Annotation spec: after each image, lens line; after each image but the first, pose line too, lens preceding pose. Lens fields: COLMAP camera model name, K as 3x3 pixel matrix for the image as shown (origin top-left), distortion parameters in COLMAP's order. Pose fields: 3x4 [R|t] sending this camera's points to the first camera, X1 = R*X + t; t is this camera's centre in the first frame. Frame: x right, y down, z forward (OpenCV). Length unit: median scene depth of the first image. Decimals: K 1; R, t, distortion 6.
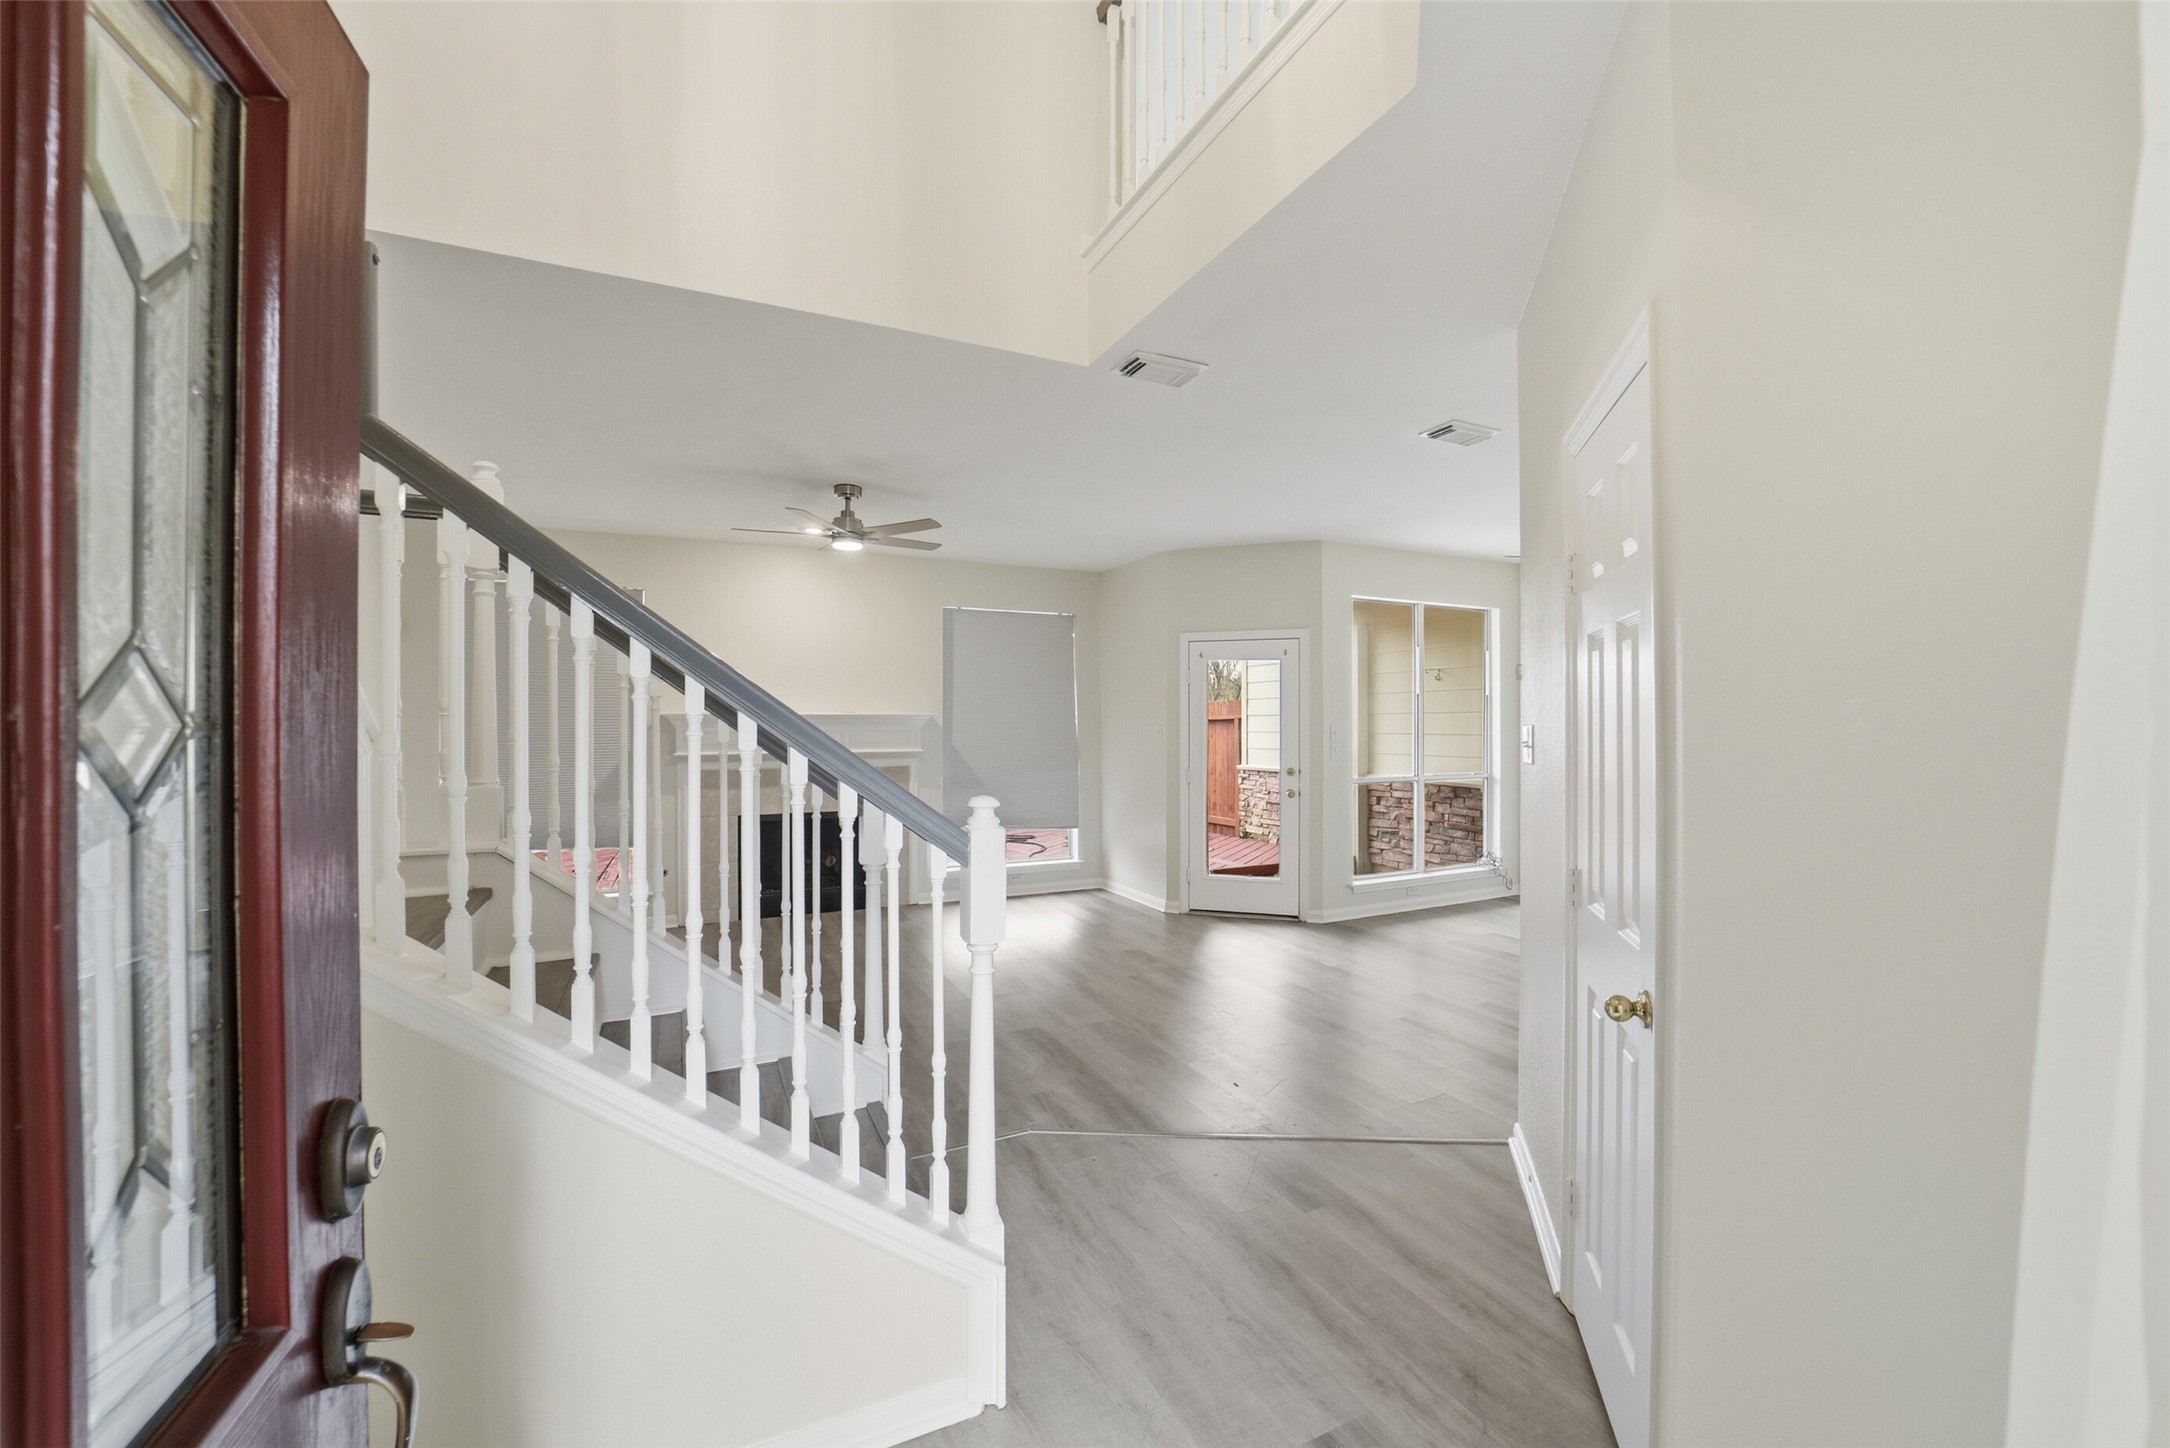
lens RADIAL K [[852.8, 0, 1096.5], [0, 852.8, 717.4], [0, 0, 1]] dist [-0.040535, 0.009409]
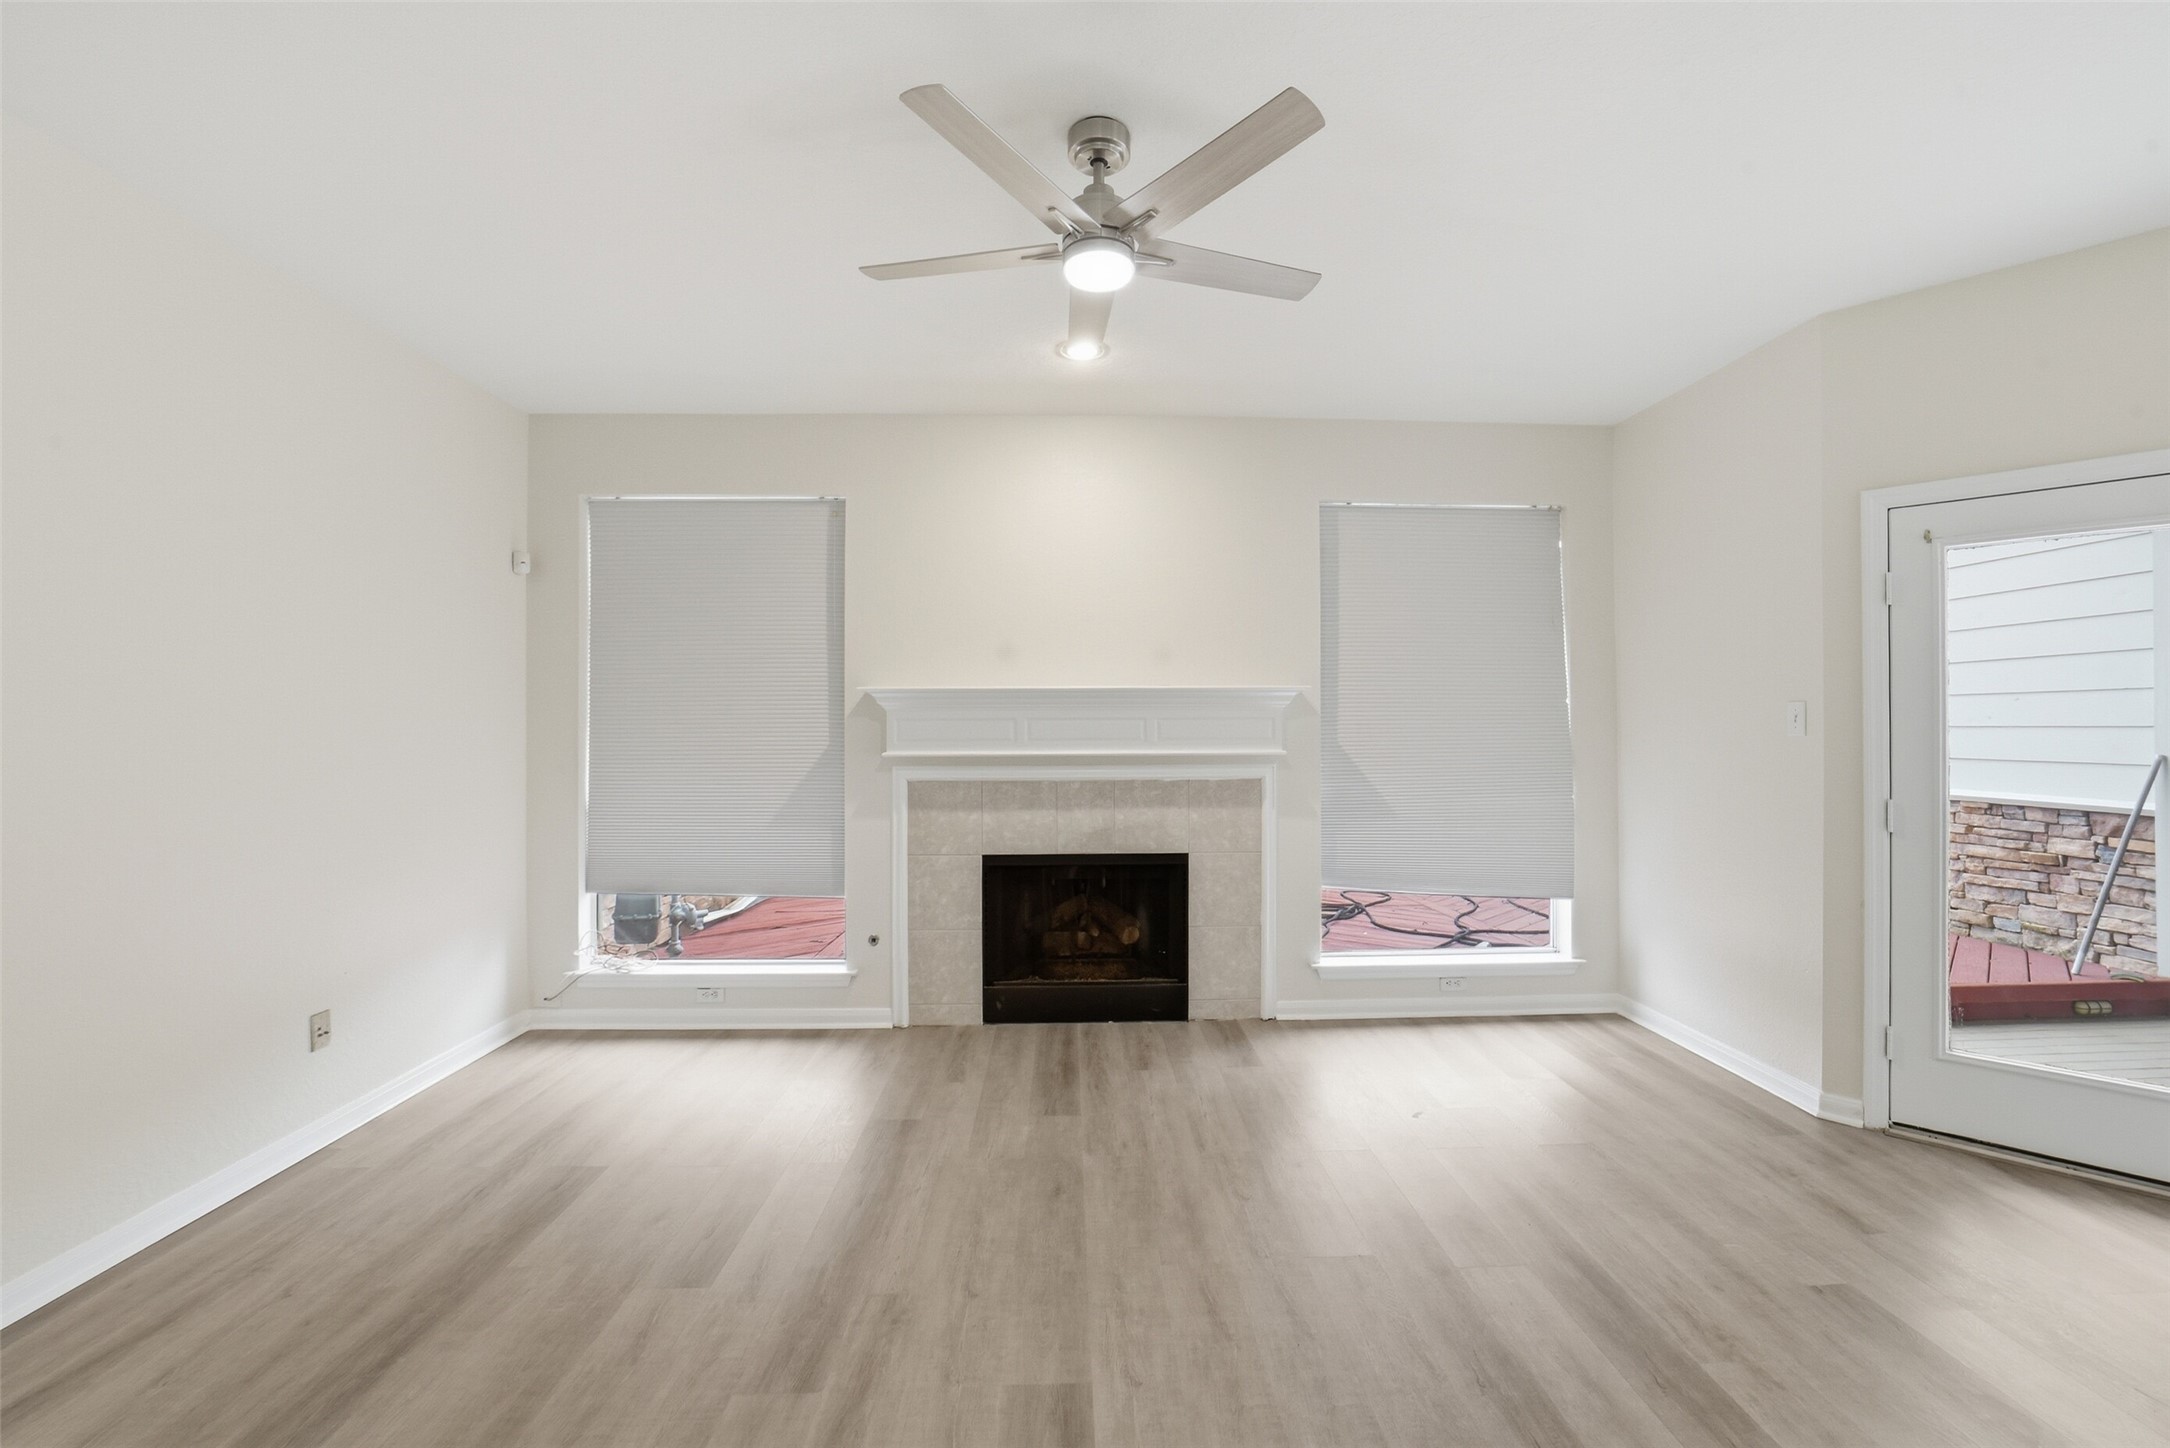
lens RADIAL K [[859.3, 0, 1096.4], [0, 859.3, 724.9], [0, 0, 1]] dist [-0.027798, 0.000366]
pose [[0.913048, -0.003182, -0.407840, -0.080753], [0.004971, 0.999982, 0.003325, 0.017151], [0.407823, -0.005064, 0.913047, 0.408766]]
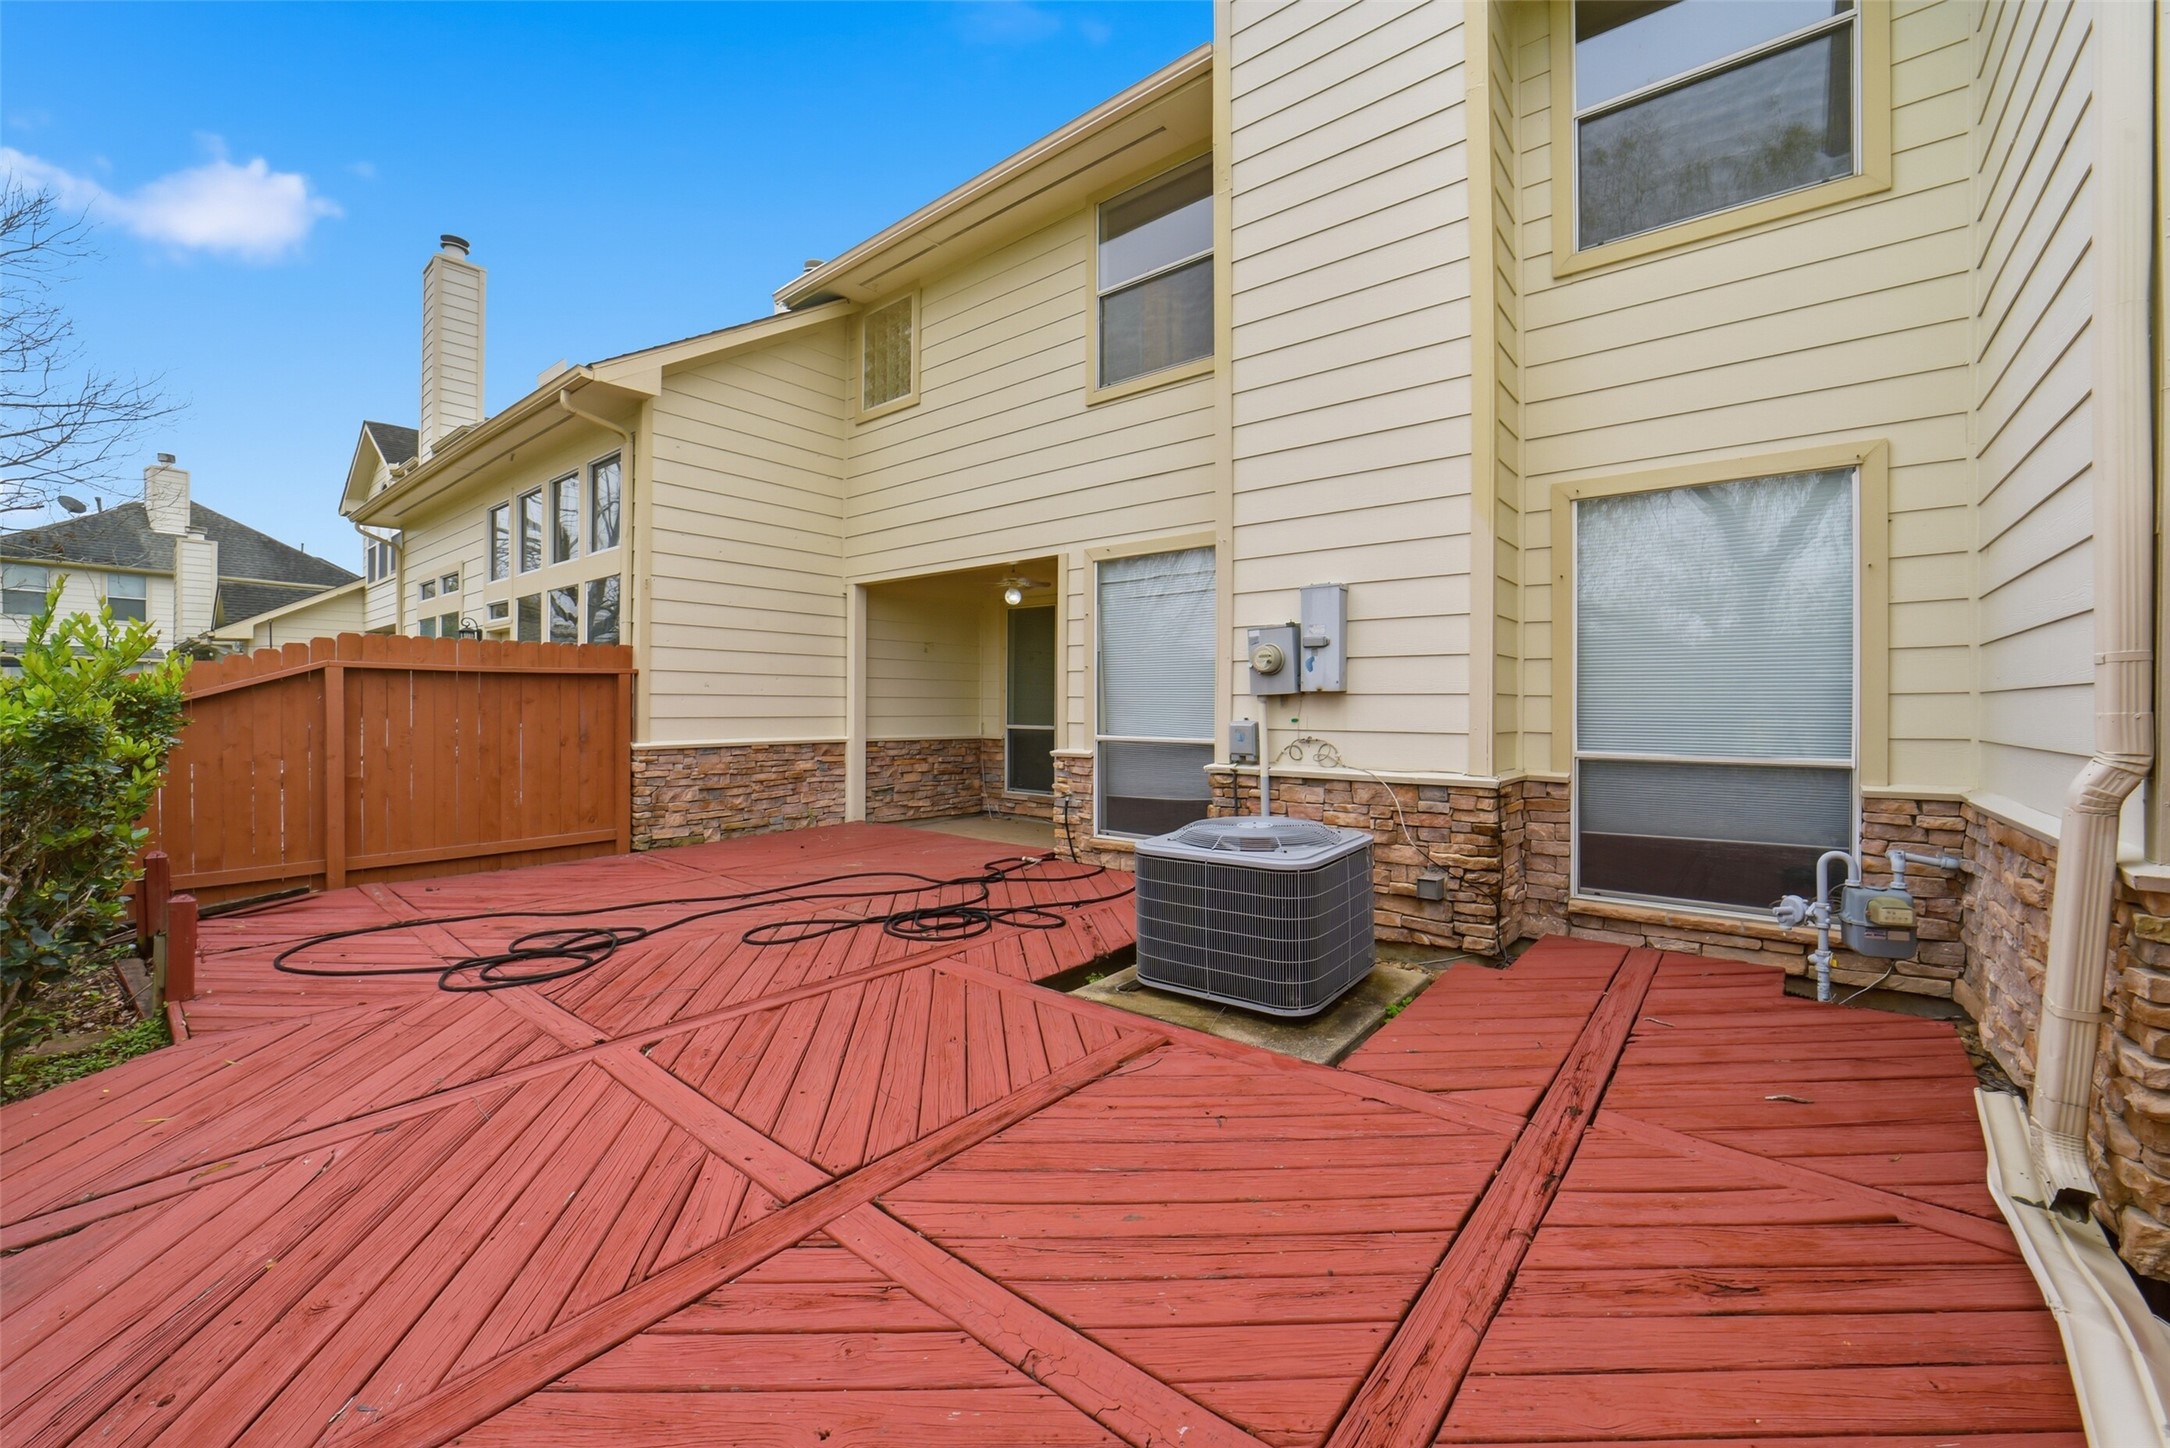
lens RADIAL K [[852.8, 0, 1096.5], [0, 852.8, 717.4], [0, 0, 1]] dist [-0.040535, 0.009409]
pose [[-0.421341, -0.000727, 0.906902, -0.898453], [-0.003012, 0.999995, -0.000598, 0.054330], [-0.906897, -0.002984, -0.421342, 1.478065]]
